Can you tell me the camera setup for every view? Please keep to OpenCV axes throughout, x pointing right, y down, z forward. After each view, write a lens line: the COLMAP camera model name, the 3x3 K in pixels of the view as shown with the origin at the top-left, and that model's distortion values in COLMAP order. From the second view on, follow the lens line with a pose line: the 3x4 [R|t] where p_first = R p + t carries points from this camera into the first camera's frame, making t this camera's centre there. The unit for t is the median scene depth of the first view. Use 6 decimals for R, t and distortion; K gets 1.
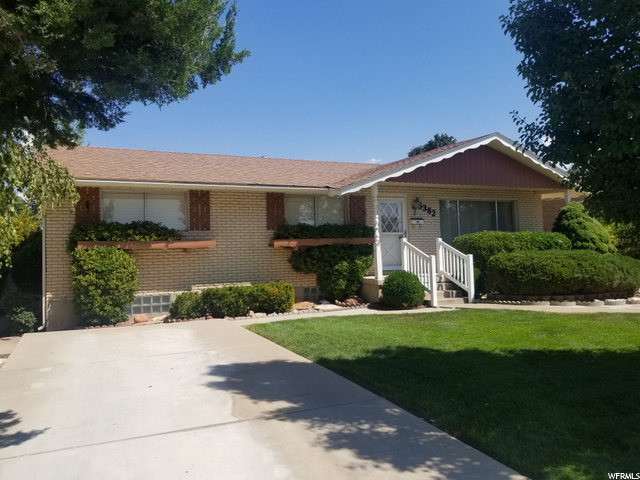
lens RADIAL K [[516.4, 0, 312.6], [0, 516.4, 237.1], [0, 0, 1]] dist [0.105101, -0.162196]
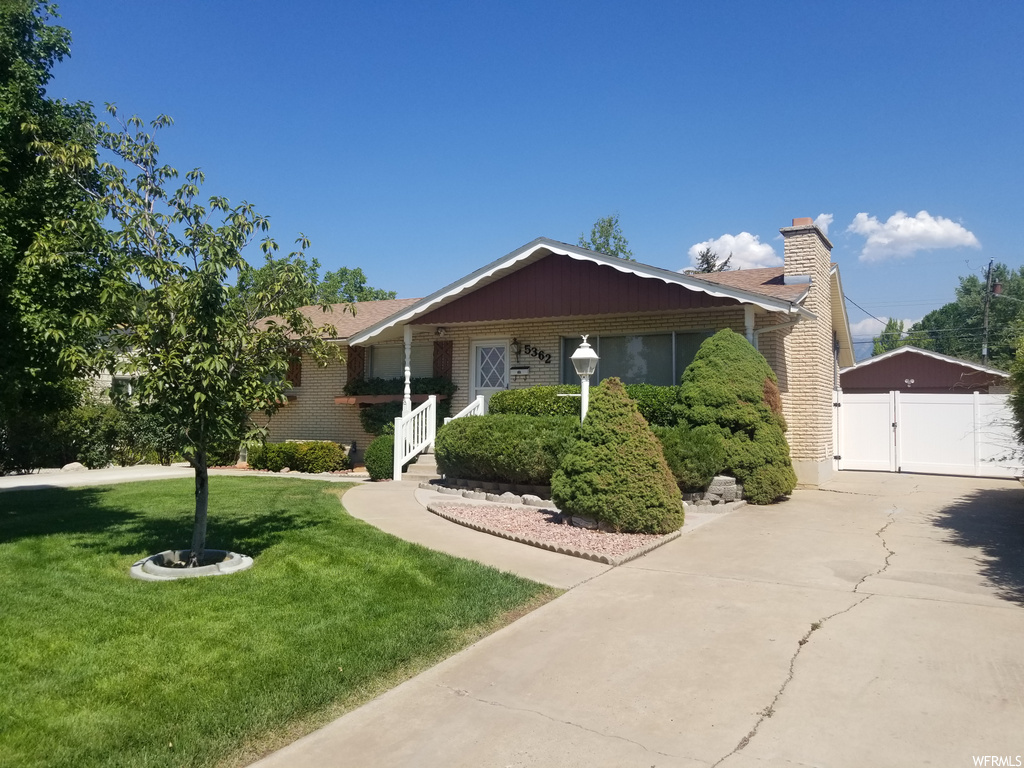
lens RADIAL K [[826.2, 0, 500.2], [0, 826.2, 379.3], [0, 0, 1]] dist [0.105101, -0.162196]
pose [[0.548644, -0.011939, -0.835971, 1.166400], [0.002301, 0.999916, -0.012771, -0.005305], [0.836053, 0.005083, 0.548625, 0.366339]]
